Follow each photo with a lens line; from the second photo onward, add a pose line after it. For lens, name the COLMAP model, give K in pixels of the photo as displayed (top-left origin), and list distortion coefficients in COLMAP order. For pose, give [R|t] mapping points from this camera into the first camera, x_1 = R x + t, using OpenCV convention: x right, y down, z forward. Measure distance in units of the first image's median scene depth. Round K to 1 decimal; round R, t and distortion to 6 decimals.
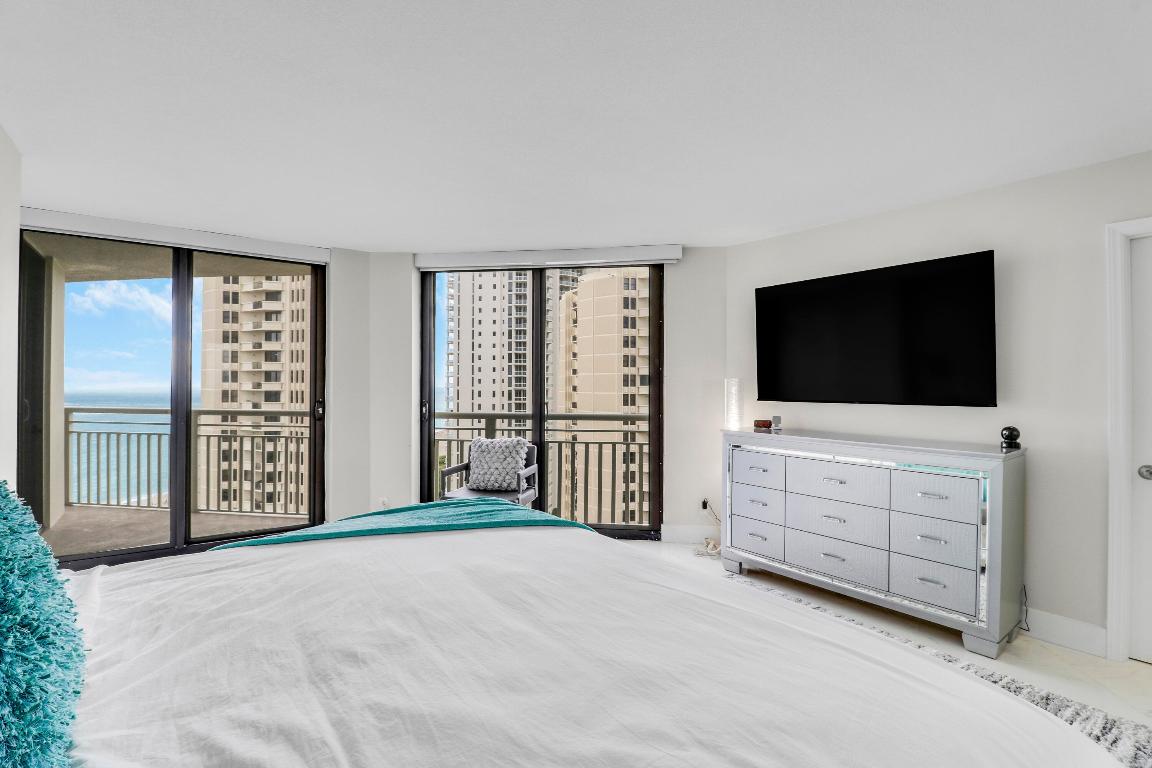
lens RADIAL K [[533.6, 0, 582.5], [0, 533.6, 381.4], [0, 0, 1]] dist [-0.004165, -0.011274]
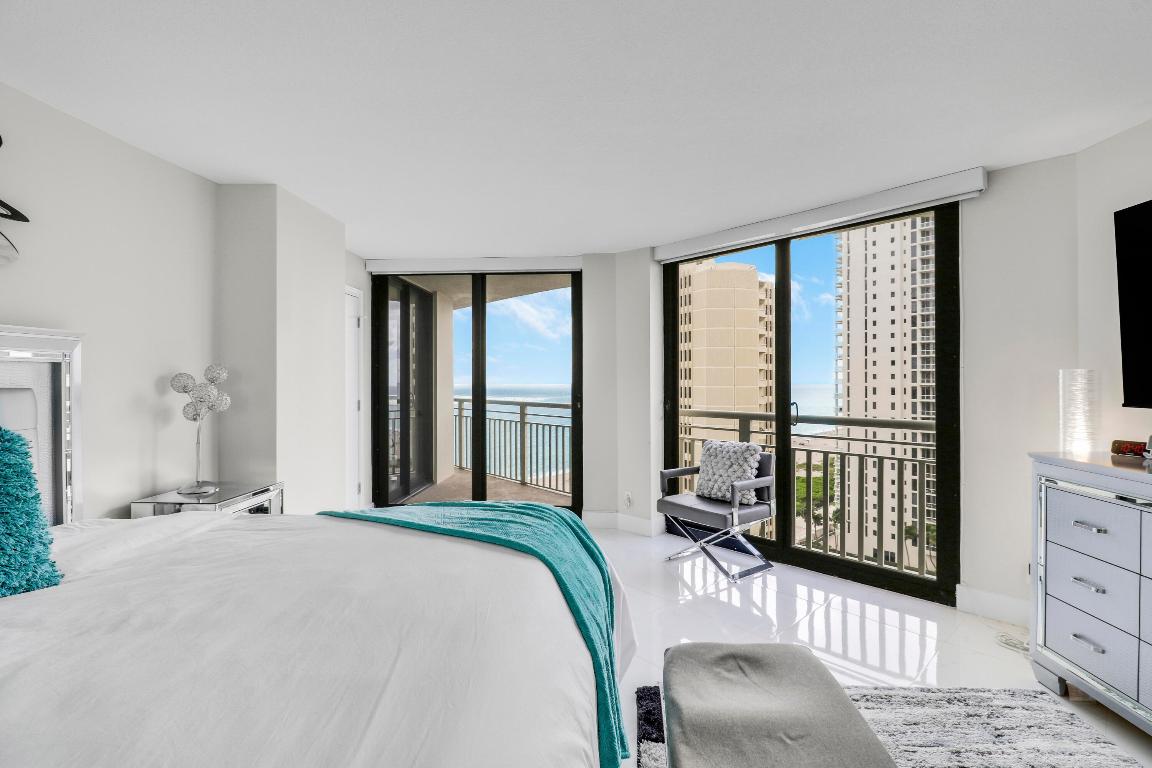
lens RADIAL K [[533.6, 0, 582.5], [0, 533.6, 381.4], [0, 0, 1]] dist [-0.004165, -0.011274]
pose [[0.757311, -0.002295, -0.653051, 0.228112], [0.007082, 0.999964, 0.004699, 0.001490], [0.653016, -0.008183, 0.757300, 0.172621]]
